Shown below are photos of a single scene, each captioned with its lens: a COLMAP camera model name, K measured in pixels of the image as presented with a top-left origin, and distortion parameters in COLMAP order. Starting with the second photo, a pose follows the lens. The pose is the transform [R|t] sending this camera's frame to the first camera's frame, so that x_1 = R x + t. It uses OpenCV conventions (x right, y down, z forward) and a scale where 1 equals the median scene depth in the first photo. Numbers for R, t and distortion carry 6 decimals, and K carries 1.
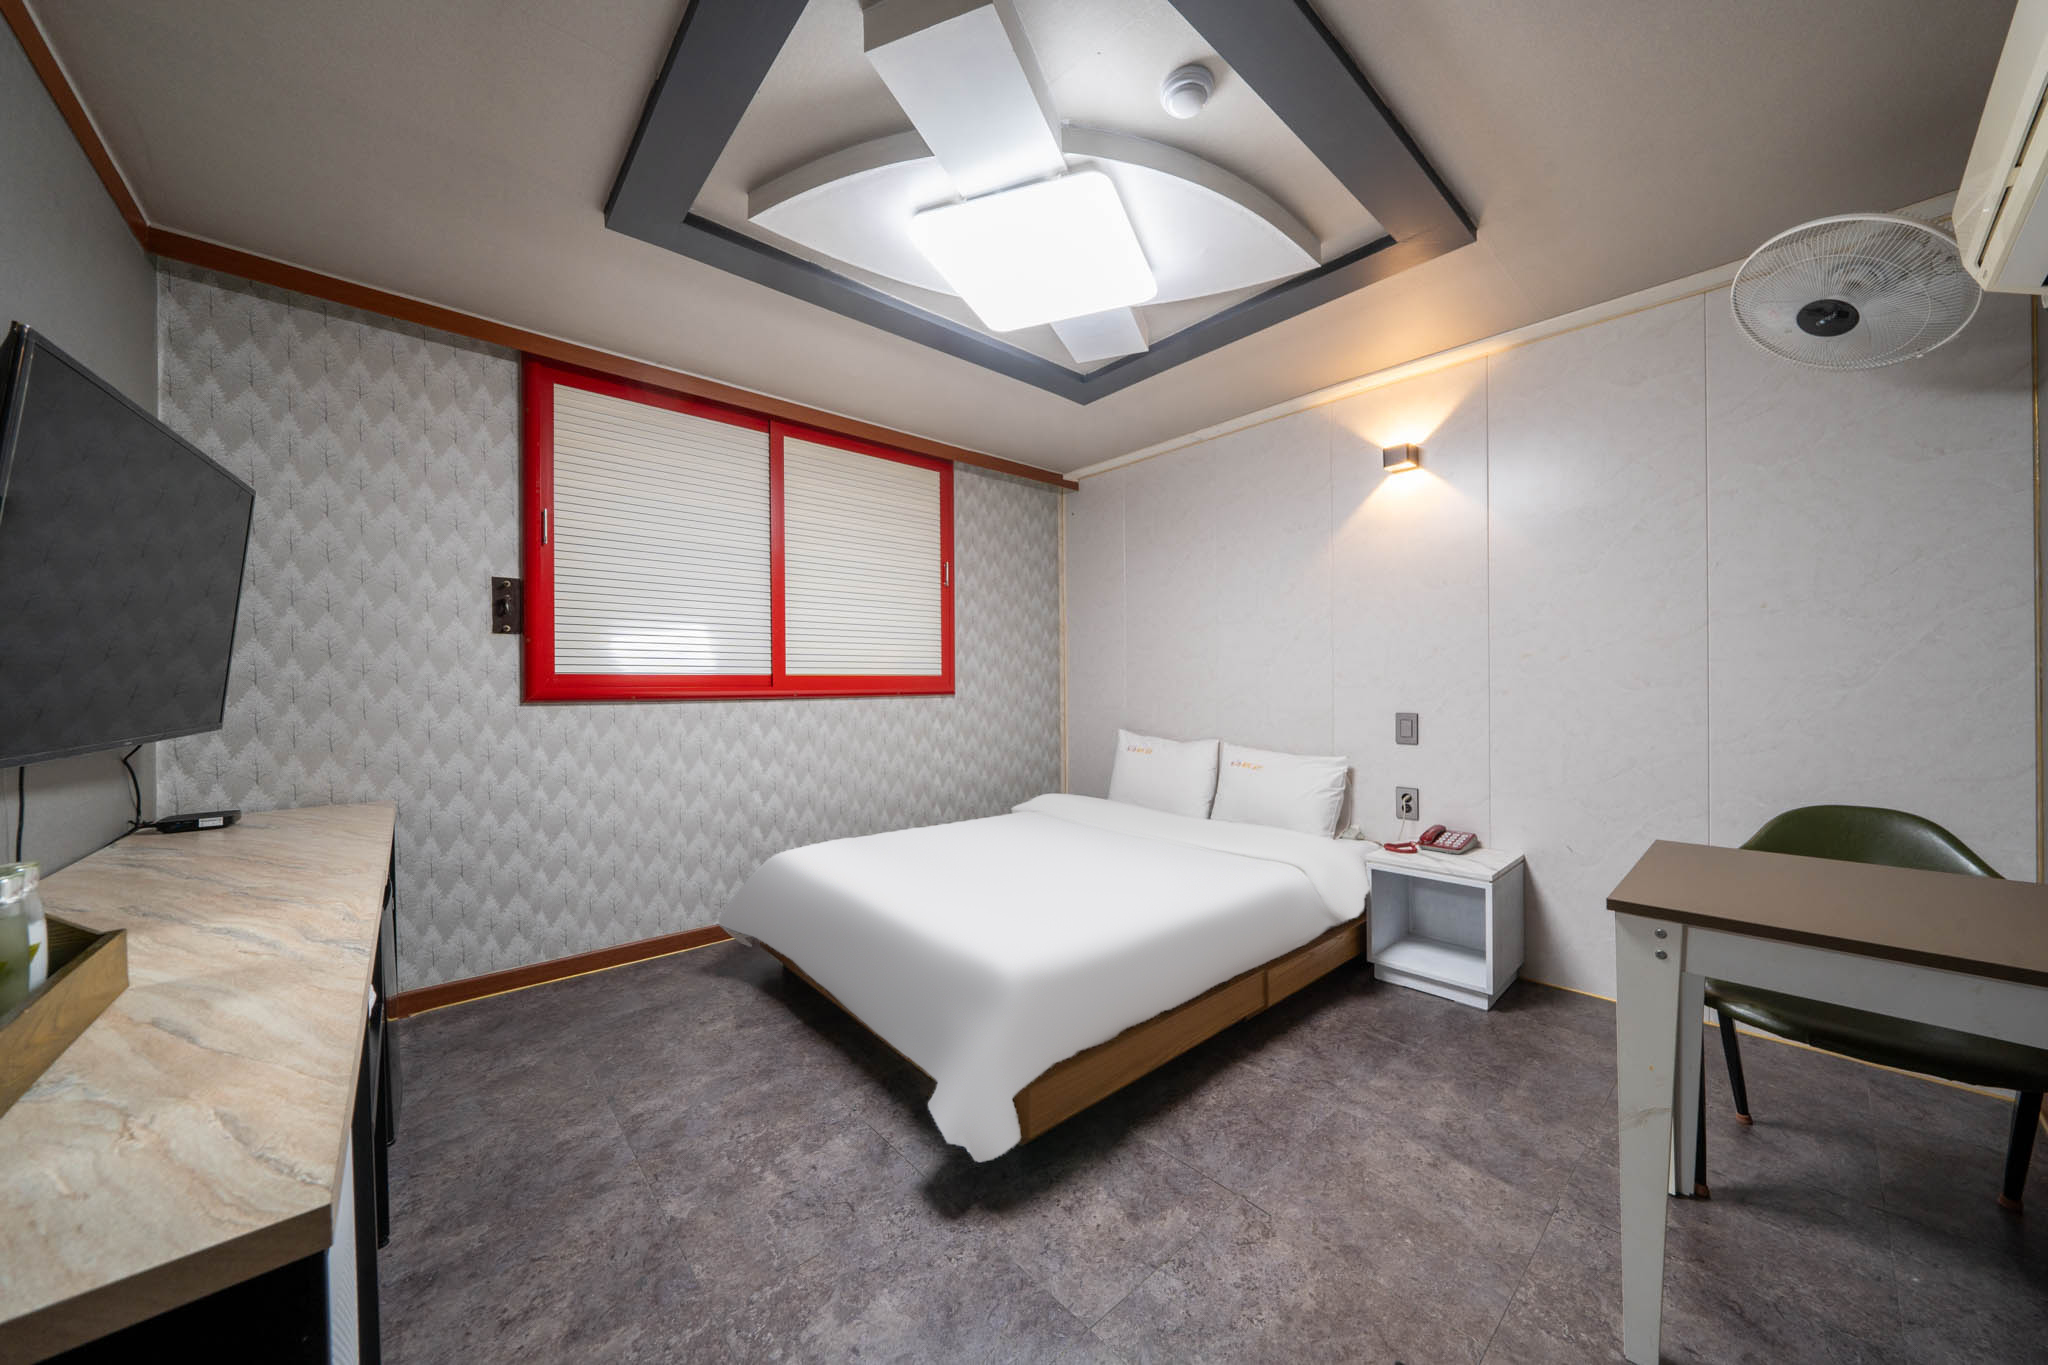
lens RADIAL K [[701.5, 0, 1020.0], [0, 701.5, 684.7], [0, 0, 1]] dist [-0.002219, -0.000535]
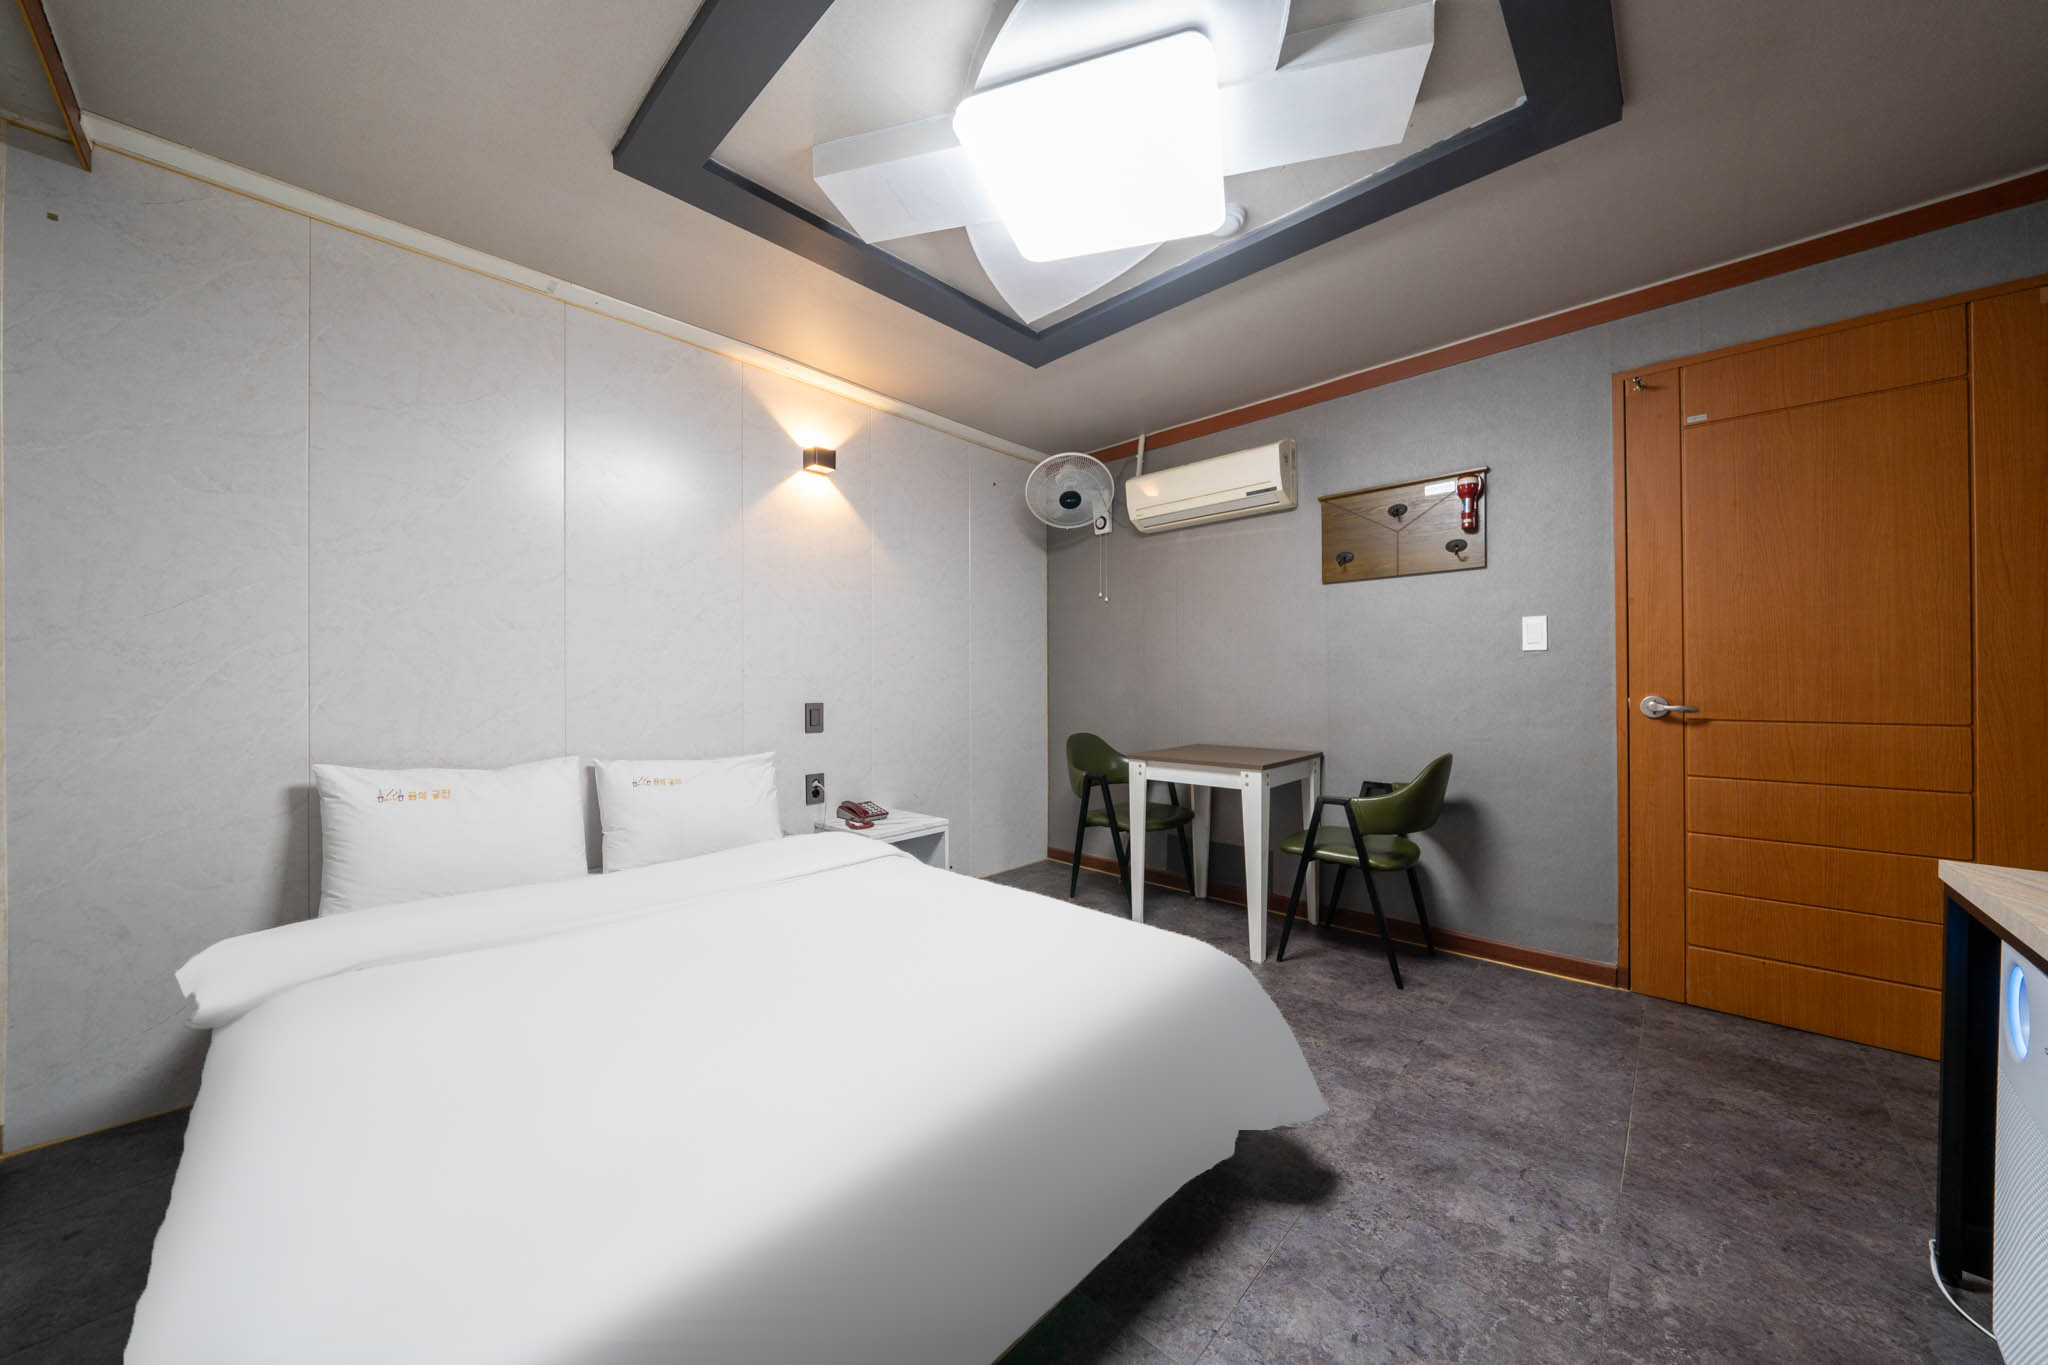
lens RADIAL K [[701.5, 0, 1050.3], [0, 701.5, 679.0], [0, 0, 1]] dist [-0.002219, -0.000535]
pose [[-0.116542, 0.010359, 0.993132, -1.059076], [0.004584, 0.999941, -0.009892, 0.033642], [-0.993175, 0.003400, -0.116583, 1.520162]]
